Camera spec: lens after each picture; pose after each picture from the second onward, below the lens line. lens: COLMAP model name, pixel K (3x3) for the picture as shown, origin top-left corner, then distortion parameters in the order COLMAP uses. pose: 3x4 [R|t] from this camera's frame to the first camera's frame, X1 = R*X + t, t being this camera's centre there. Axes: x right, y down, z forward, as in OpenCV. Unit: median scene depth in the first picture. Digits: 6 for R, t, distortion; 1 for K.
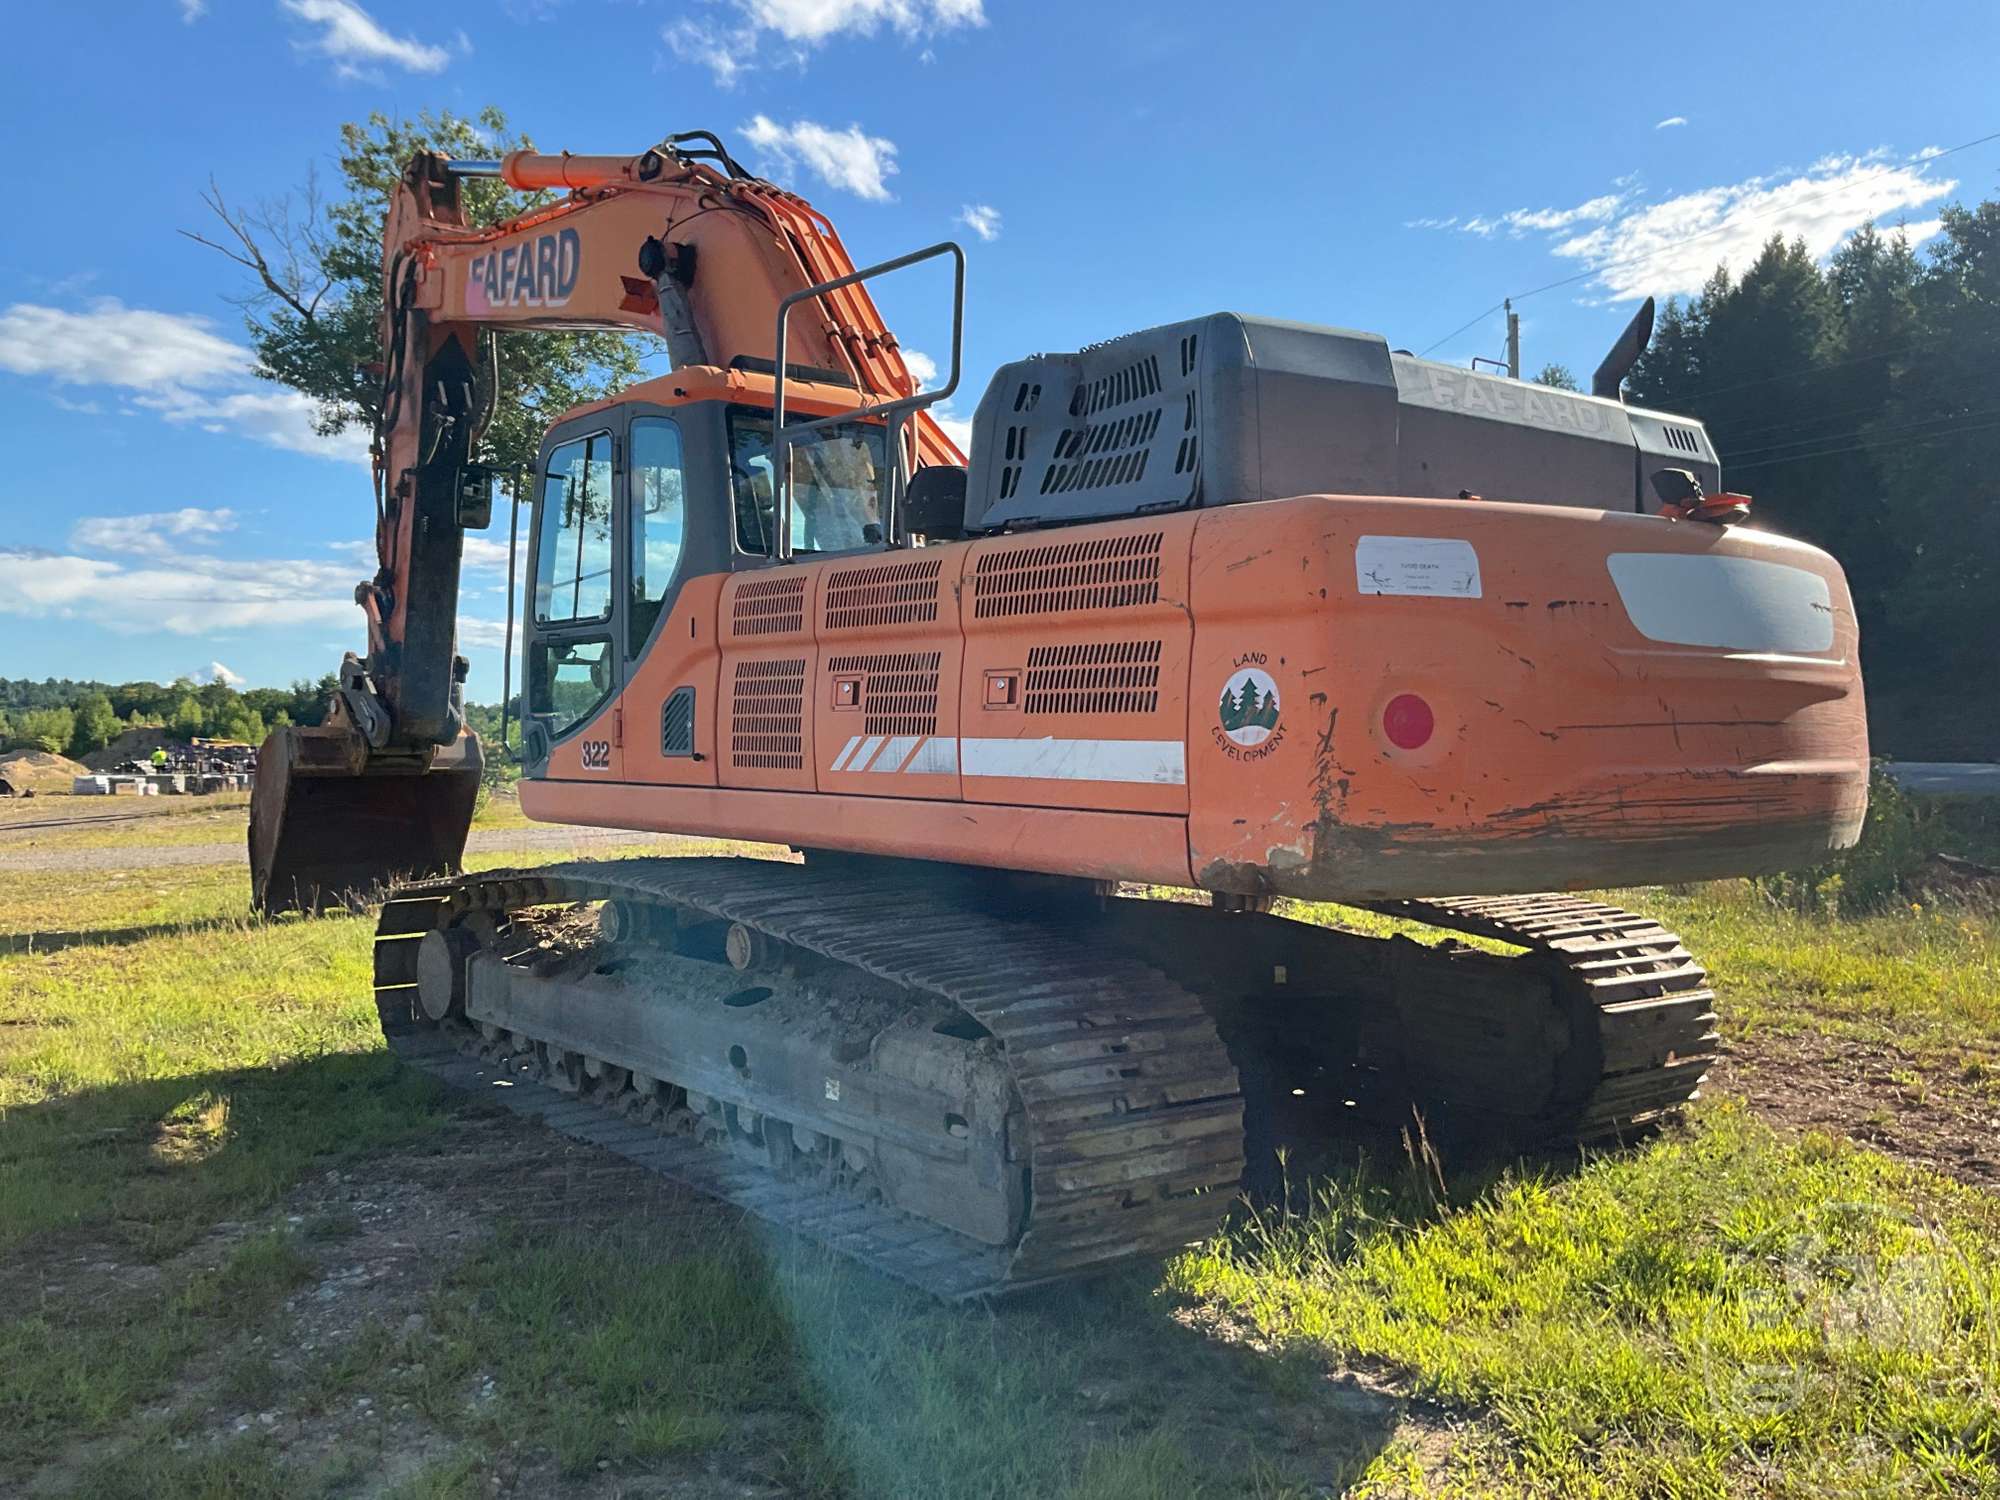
lens RADIAL K [[1648.7, 0, 991.8], [0, 1648.7, 743.1], [0, 0, 1]] dist [0.094760, -0.180220]
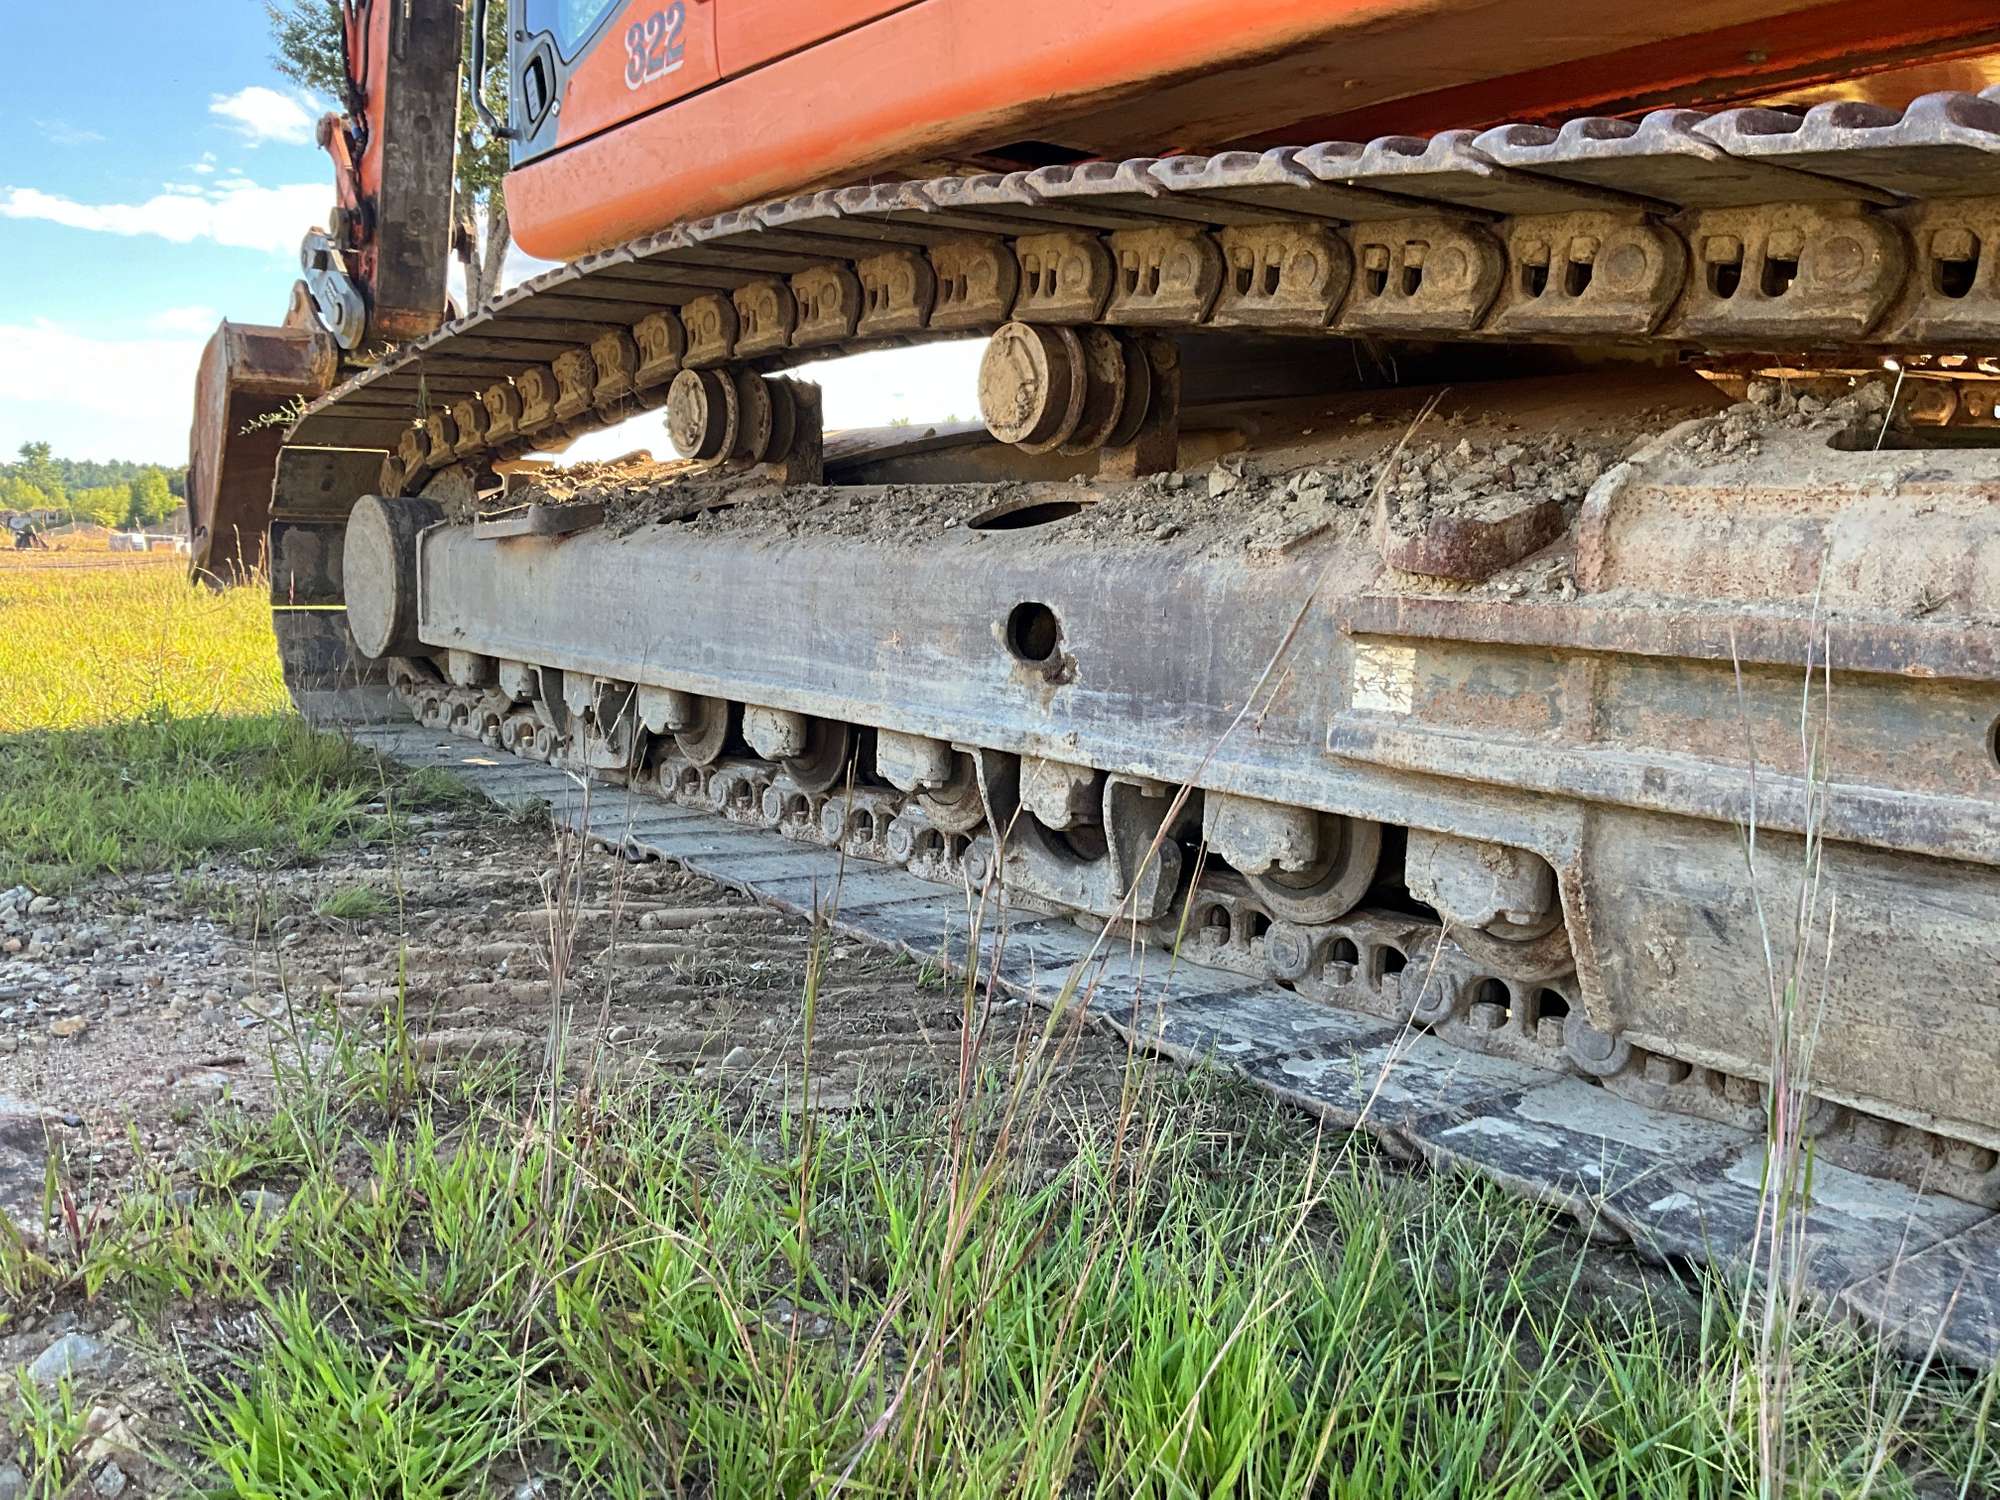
lens RADIAL K [[1648.7, 0, 991.8], [0, 1648.7, 743.1], [0, 0, 1]] dist [0.094760, -0.180220]
pose [[0.999088, 0.028417, -0.031861, -0.126766], [-0.024572, 0.993043, 0.115161, 0.145223], [0.034912, -0.114273, 0.992836, 0.524560]]
